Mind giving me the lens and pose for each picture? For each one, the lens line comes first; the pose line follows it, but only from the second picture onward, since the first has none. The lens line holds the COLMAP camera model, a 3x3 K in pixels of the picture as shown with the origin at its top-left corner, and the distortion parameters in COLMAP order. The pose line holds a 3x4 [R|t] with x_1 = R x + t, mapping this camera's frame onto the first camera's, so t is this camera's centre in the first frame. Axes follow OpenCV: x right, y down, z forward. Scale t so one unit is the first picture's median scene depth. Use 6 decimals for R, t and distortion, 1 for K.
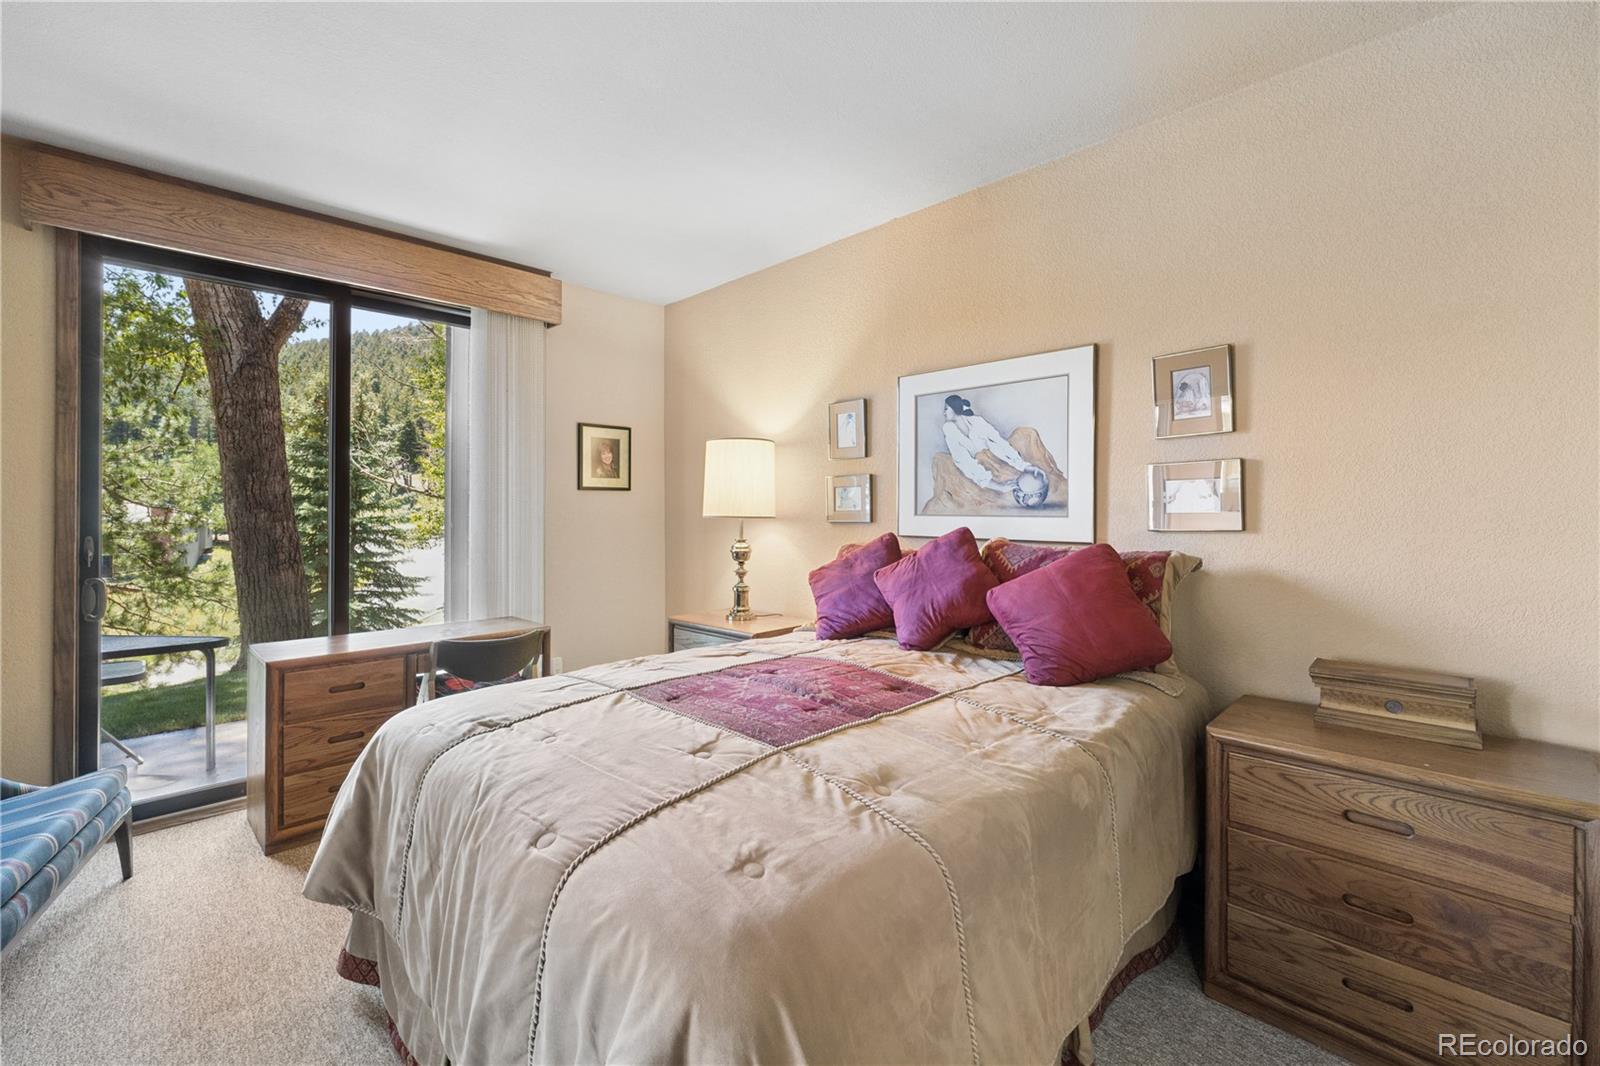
lens RADIAL K [[675.3, 0, 790.2], [0, 675.3, 521.1], [0, 0, 1]] dist [-0.000534, -0.000050]
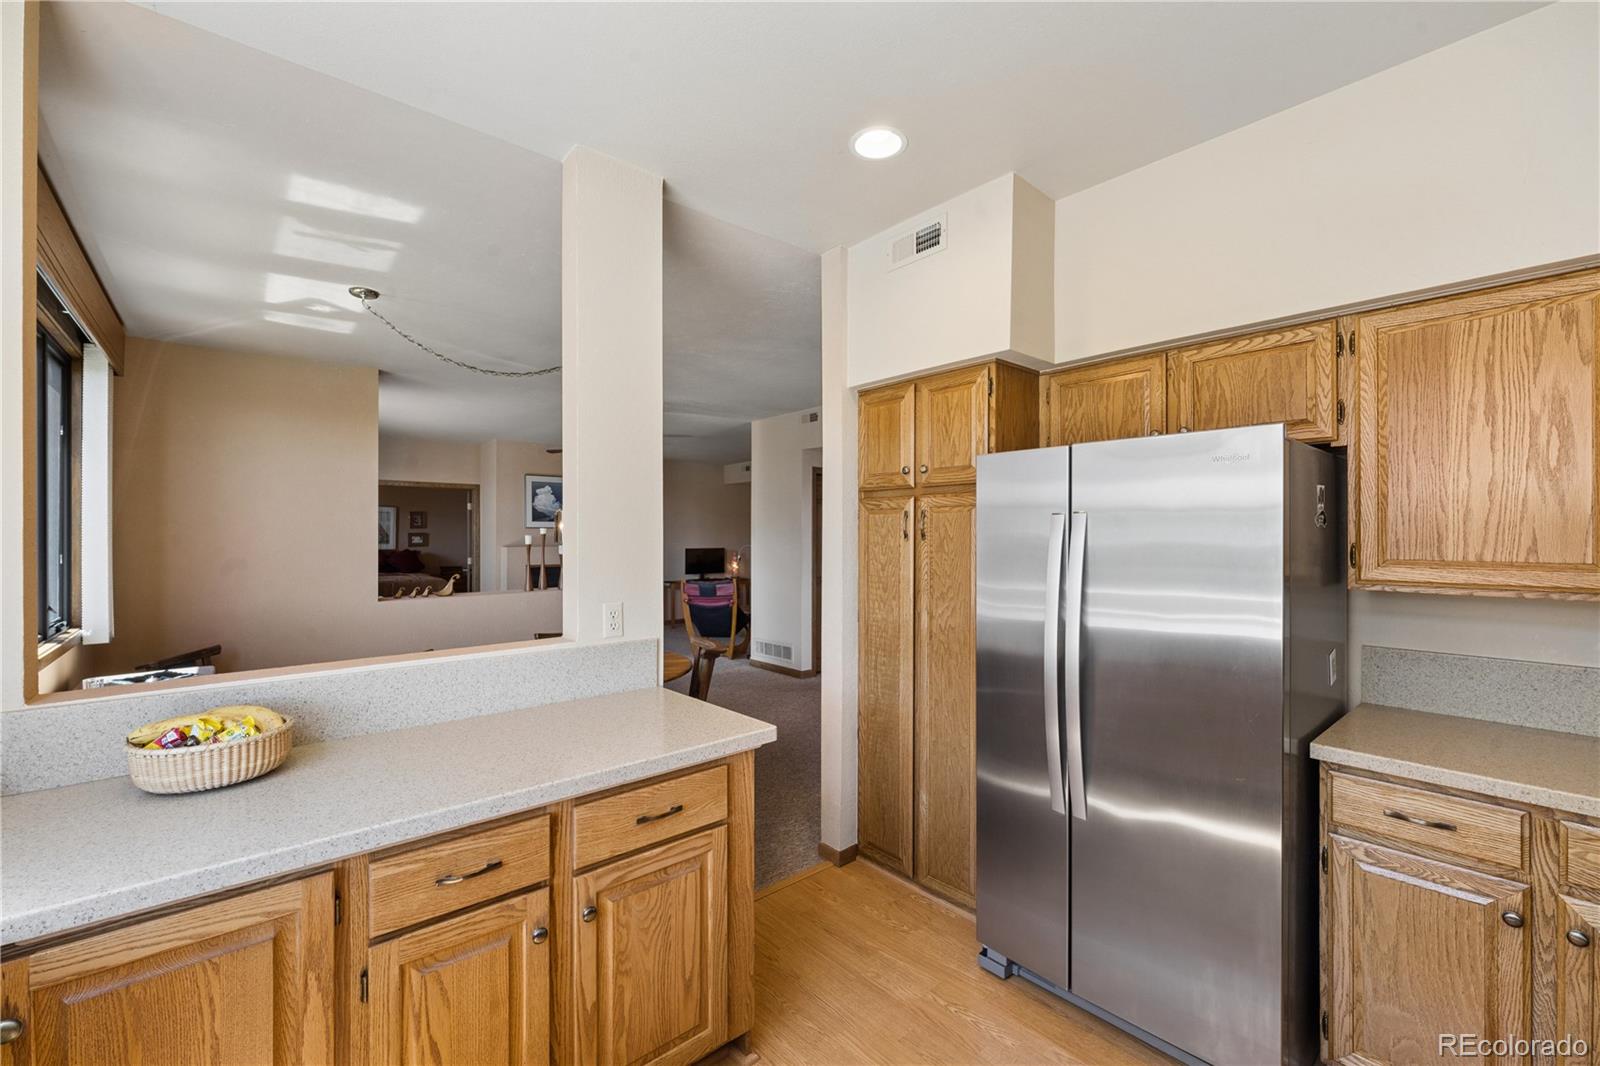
lens RADIAL K [[653.0, 0, 819.2], [0, 653.0, 533.8], [0, 0, 1]] dist [-0.000981, 0.000045]
pose [[0.034105, 0.001861, 0.999417, -3.494221], [-0.000007, 0.999998, -0.001861, -0.057075], [-0.999418, 0.000057, 0.034104, -1.842336]]
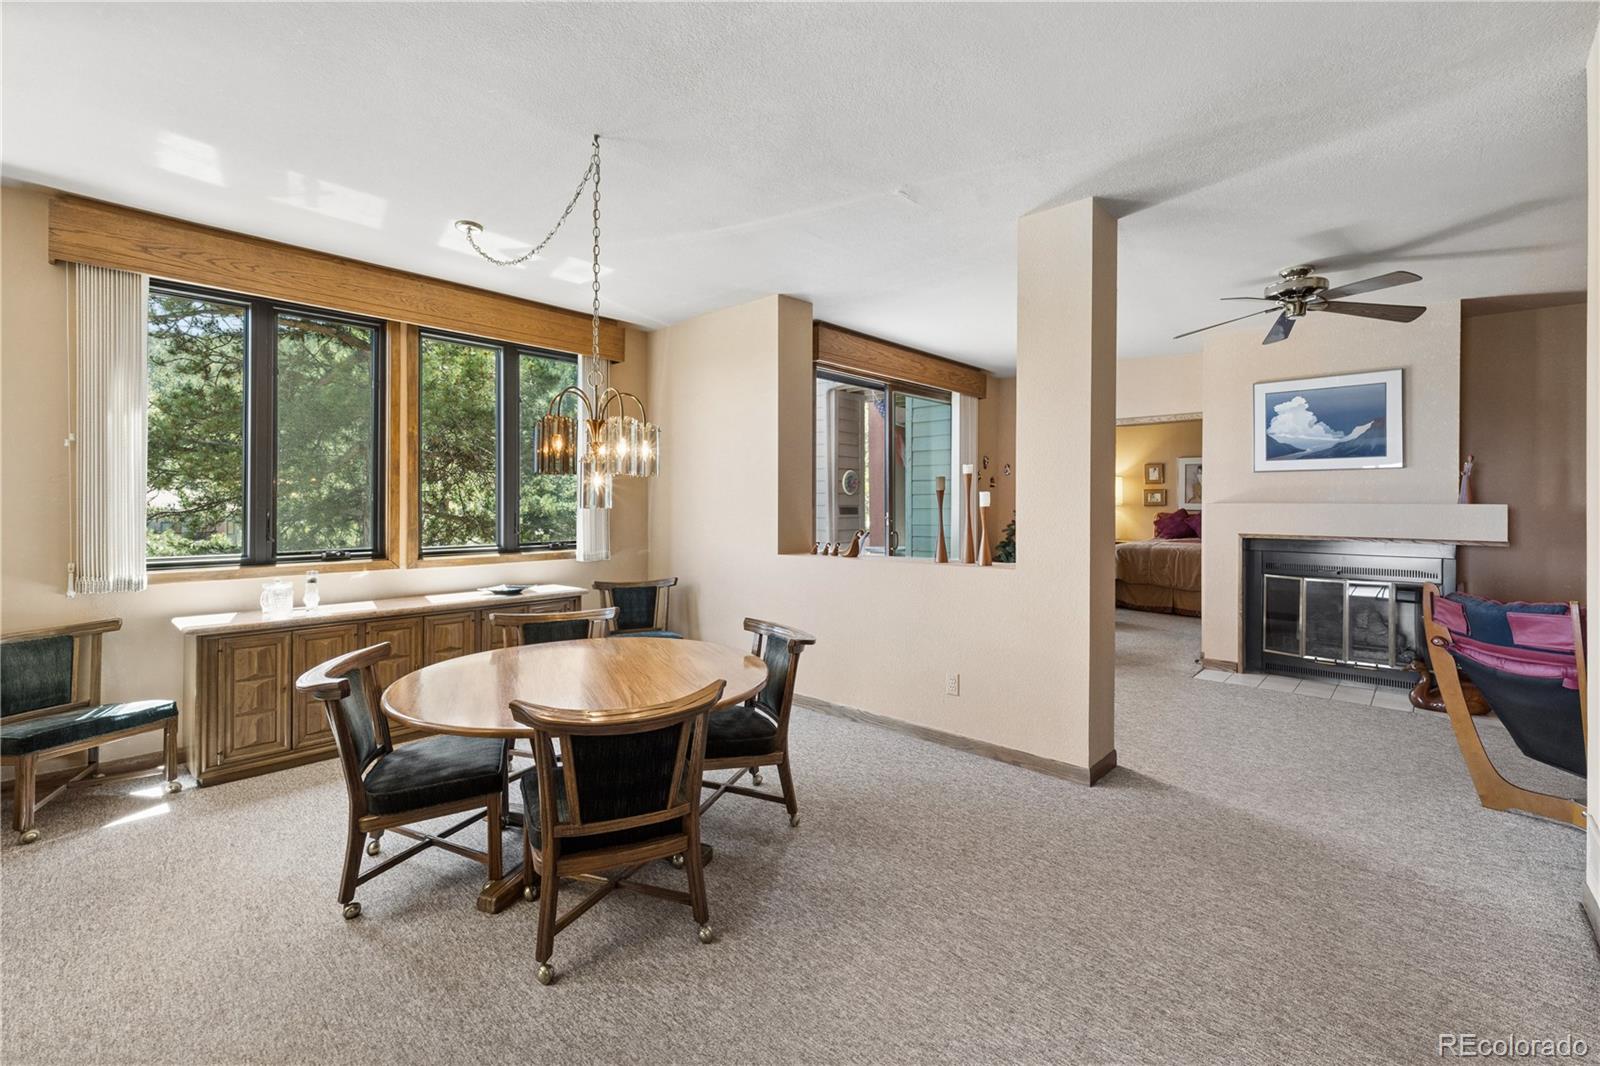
lens RADIAL K [[675.3, 0, 790.2], [0, 675.3, 521.1], [0, 0, 1]] dist [-0.000534, -0.000050]
pose [[0.999062, -0.001974, 0.043253, -1.903867], [0.000932, 0.999709, 0.024094, -0.001883], [-0.043288, -0.024031, 0.998774, -2.200595]]
